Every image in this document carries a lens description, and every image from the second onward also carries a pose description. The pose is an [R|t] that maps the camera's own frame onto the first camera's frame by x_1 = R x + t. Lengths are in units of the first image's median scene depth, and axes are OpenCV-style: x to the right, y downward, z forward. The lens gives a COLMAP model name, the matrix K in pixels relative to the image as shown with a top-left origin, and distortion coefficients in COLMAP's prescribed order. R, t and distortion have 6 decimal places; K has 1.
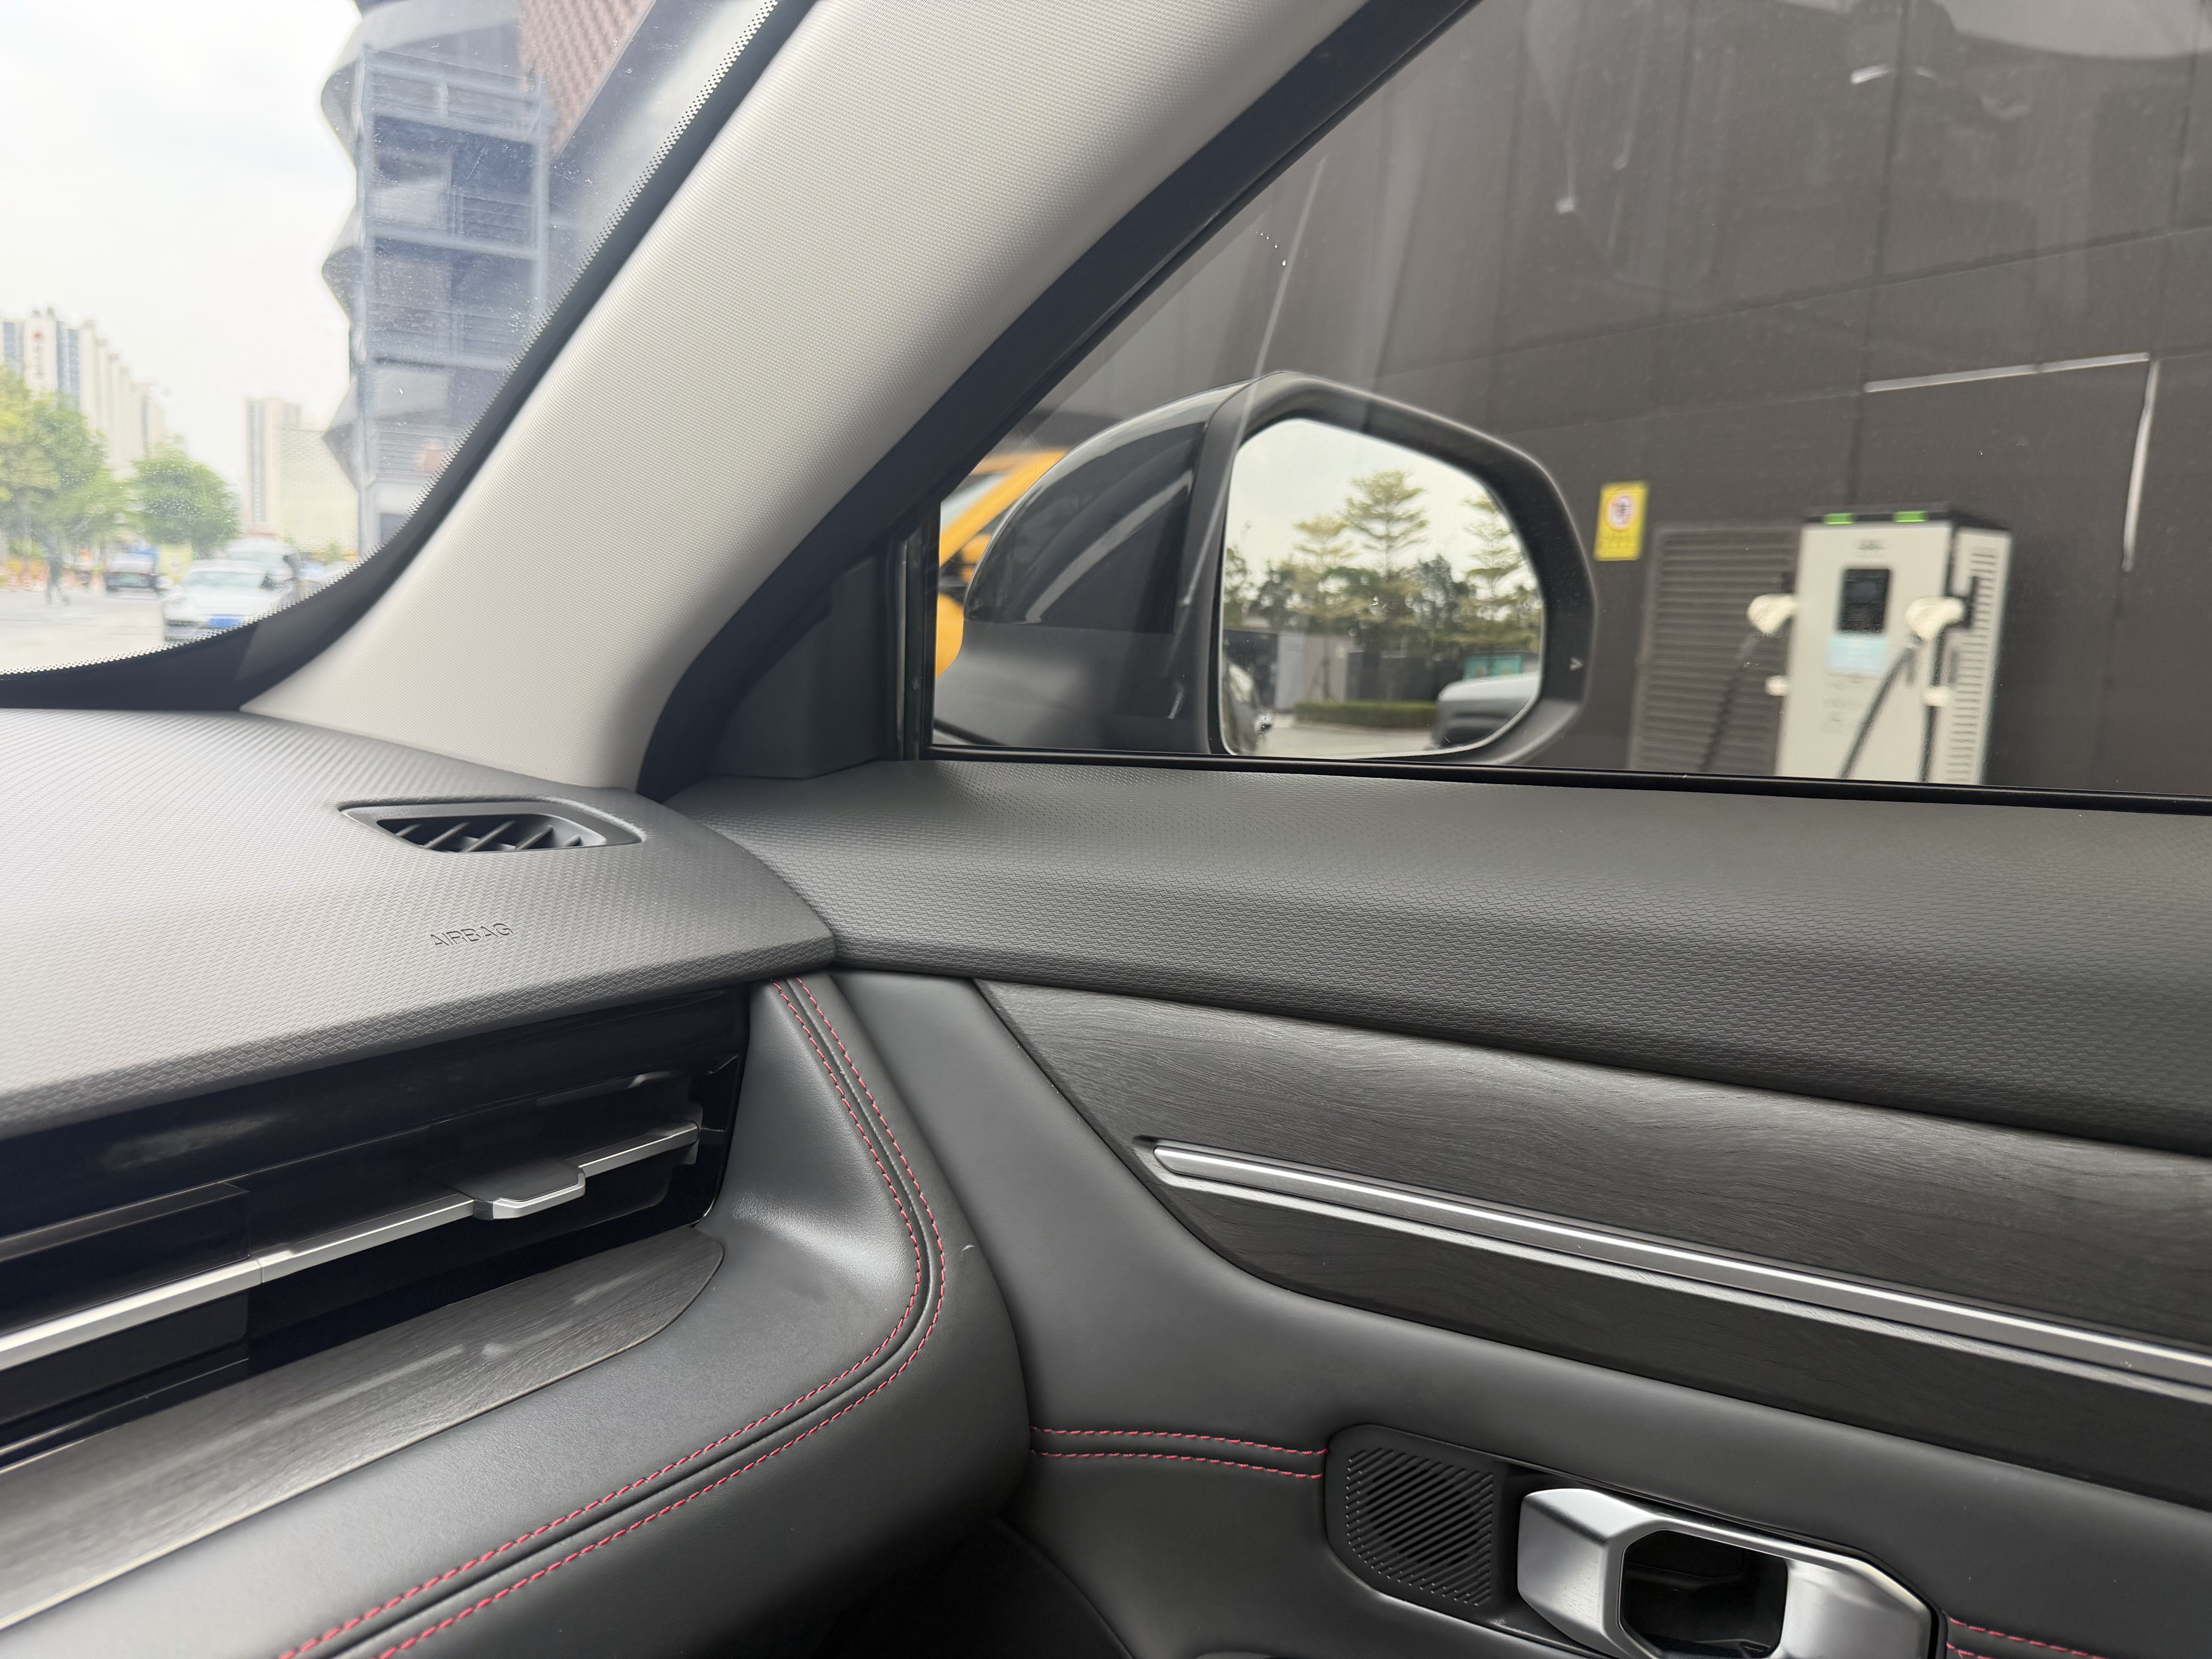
lens RADIAL K [[1576.9, 0, 1106.0], [0, 1576.9, 829.5], [0, 0, 1]] dist [0.052255, -0.088834]
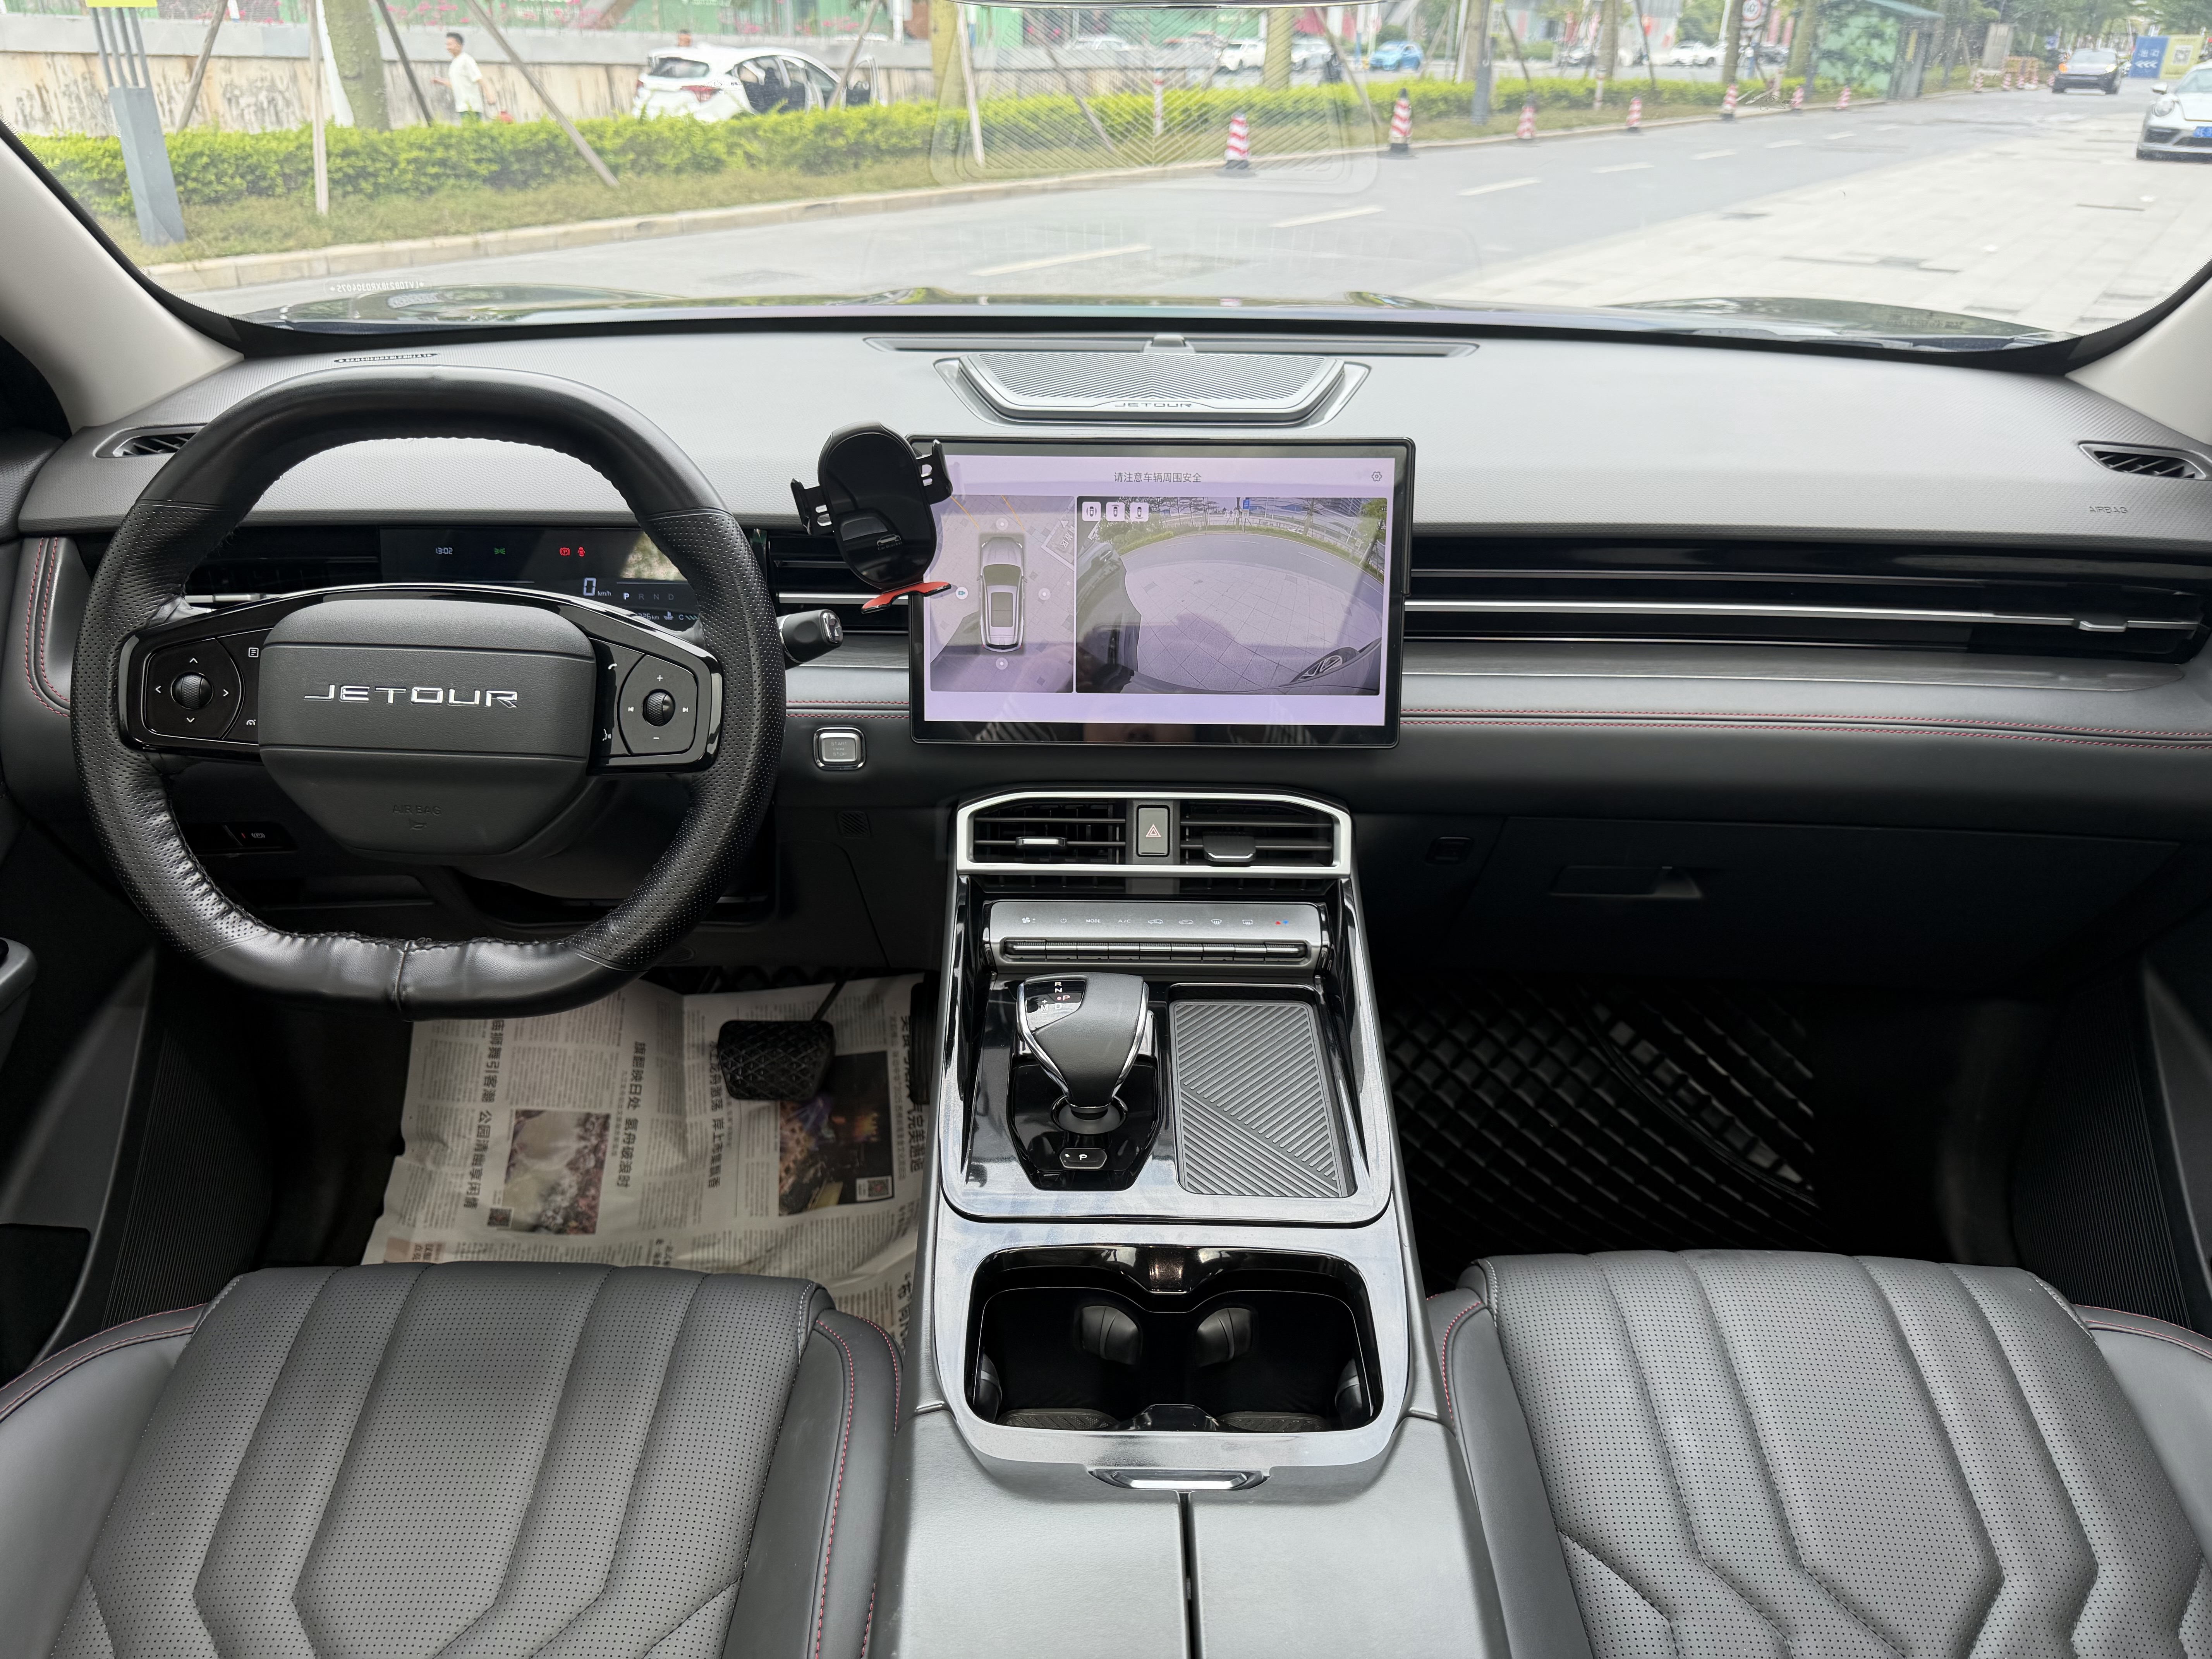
lens RADIAL K [[1560.5, 0, 1112.8], [0, 1560.5, 793.3], [0, 0, 1]] dist [0.058440, -0.085747]
pose [[0.476286, 0.335267, -0.812864, 0.834448], [-0.106332, 0.939631, 0.325249, -0.126502], [0.872837, -0.068478, 0.483183, -1.288049]]
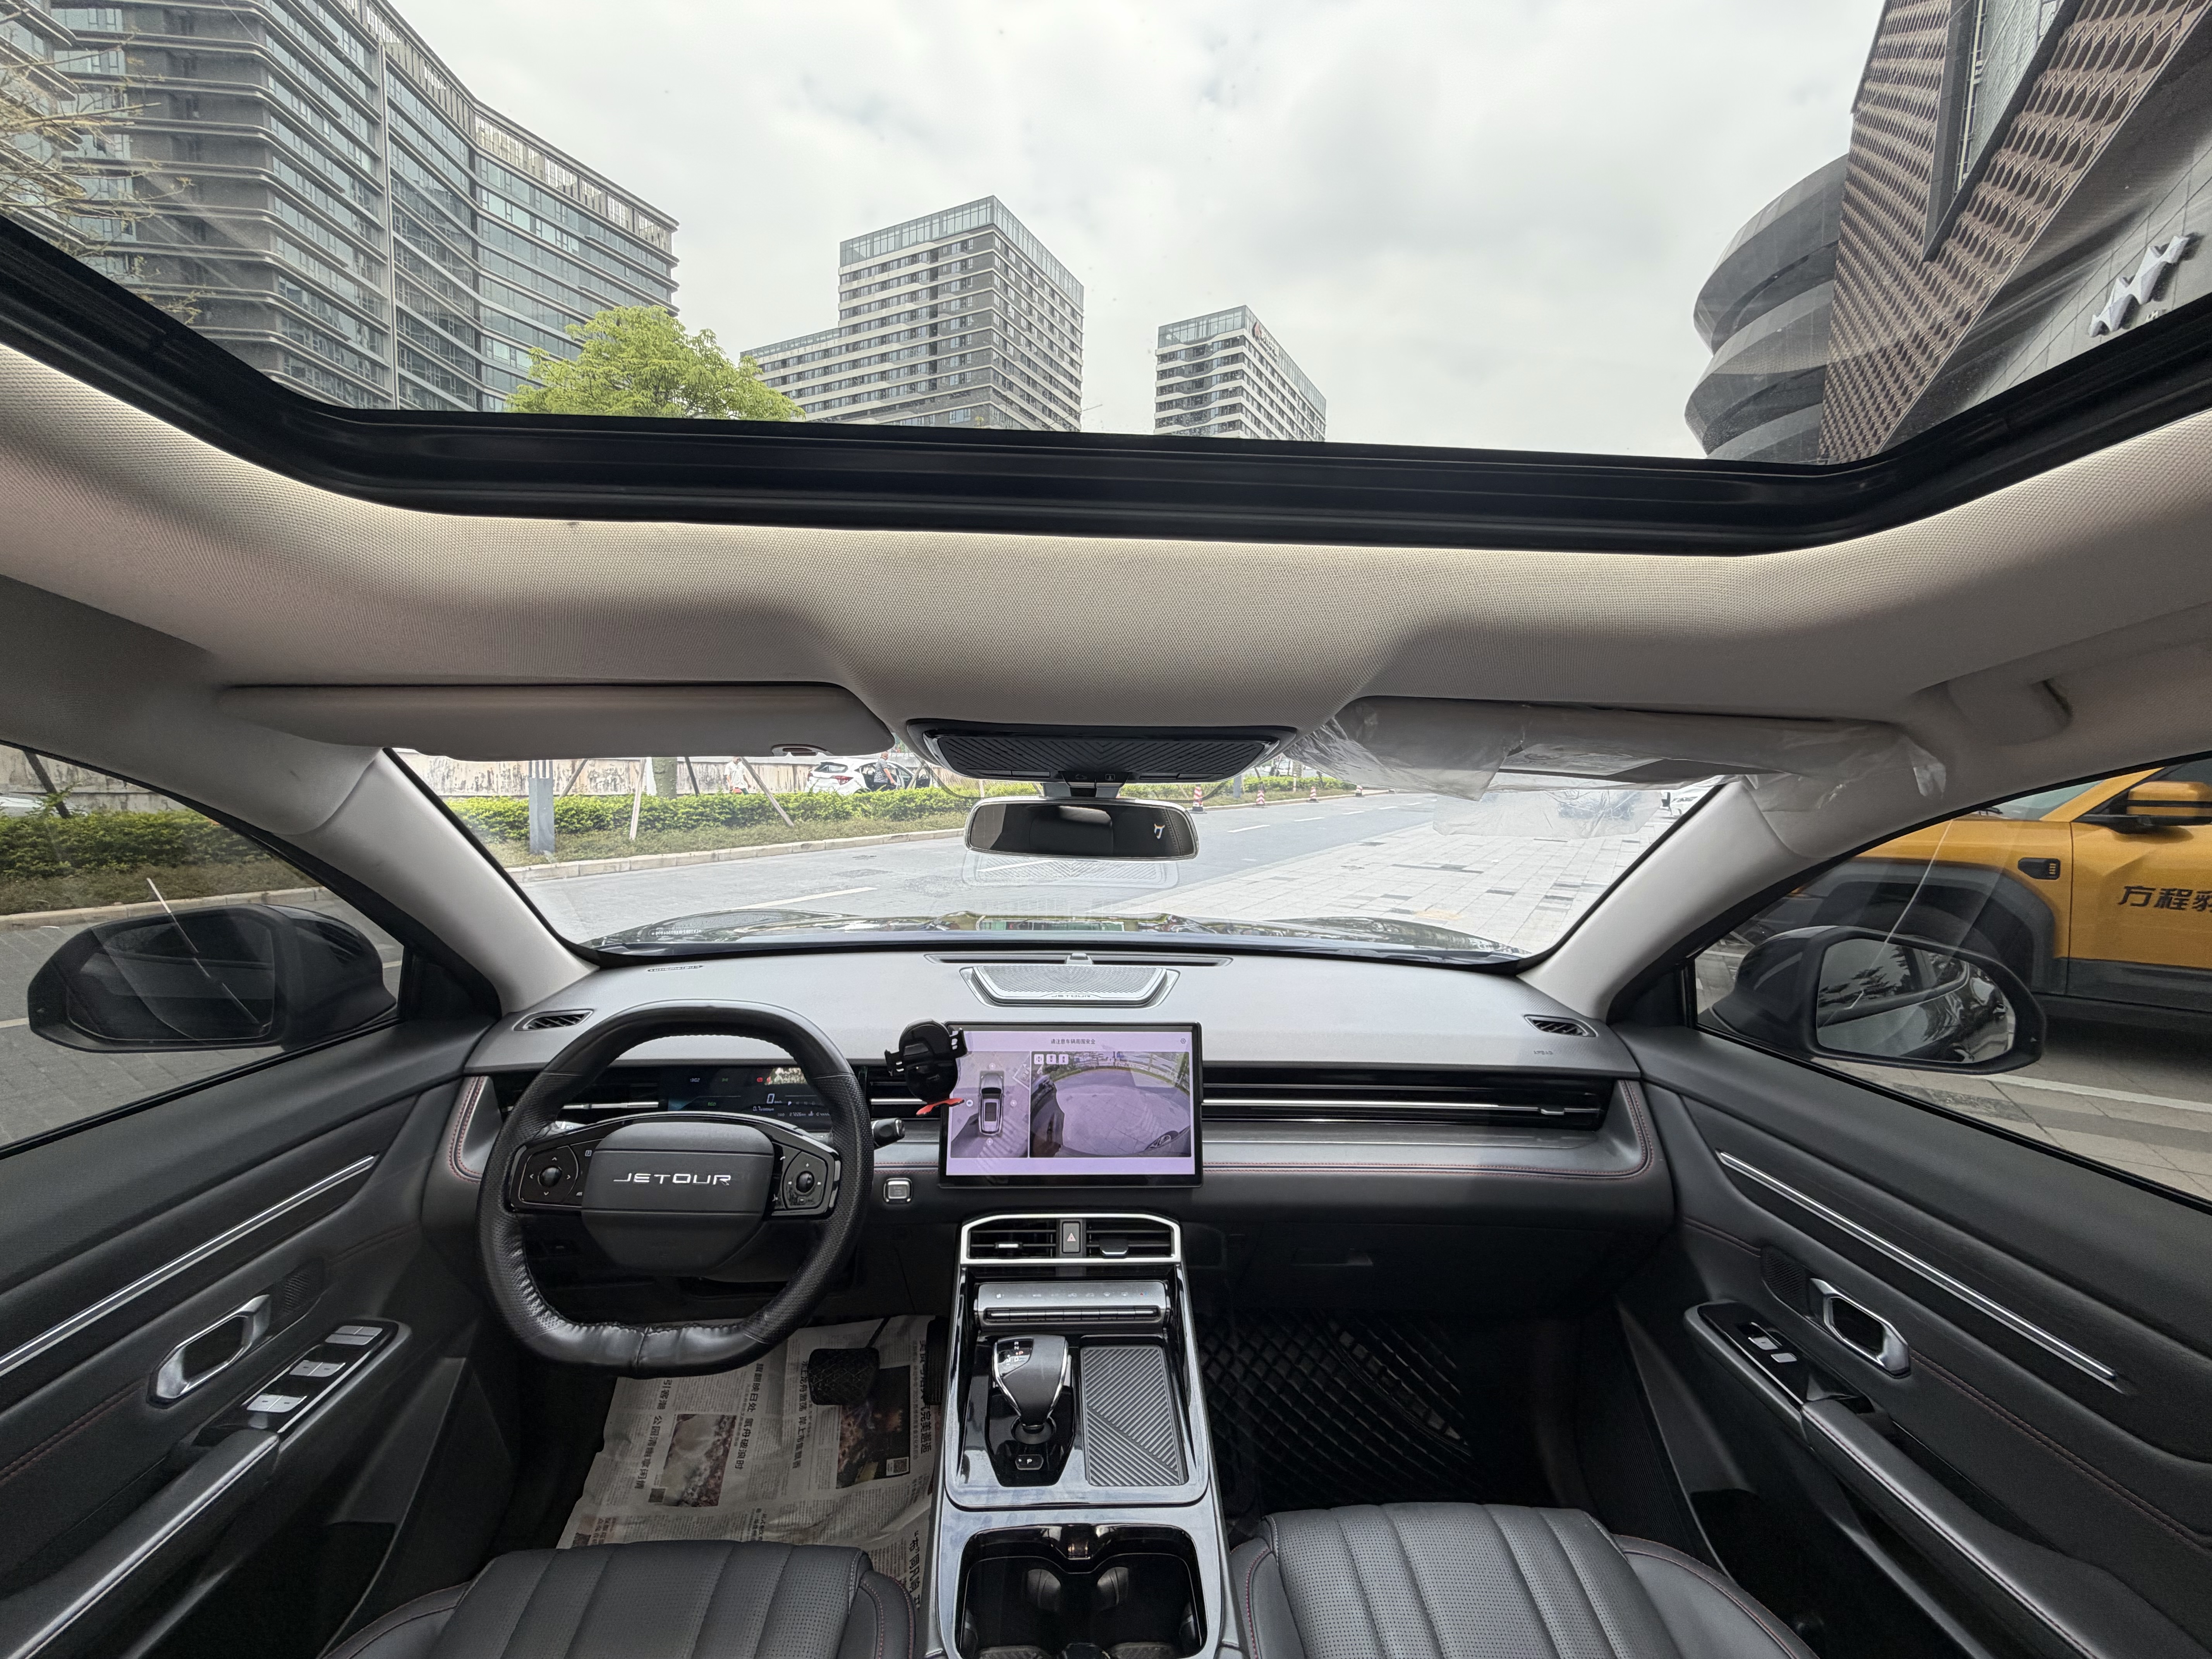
lens RADIAL K [[868.3, 0, 1102.5], [0, 868.3, 830.0], [0, 0, 1]] dist [-0.001027, 0.000143]
pose [[0.526035, 0.030258, -0.849924, 0.973301], [-0.111765, 0.993159, -0.033816, -0.319663], [0.843087, 0.112780, 0.525818, -1.385464]]
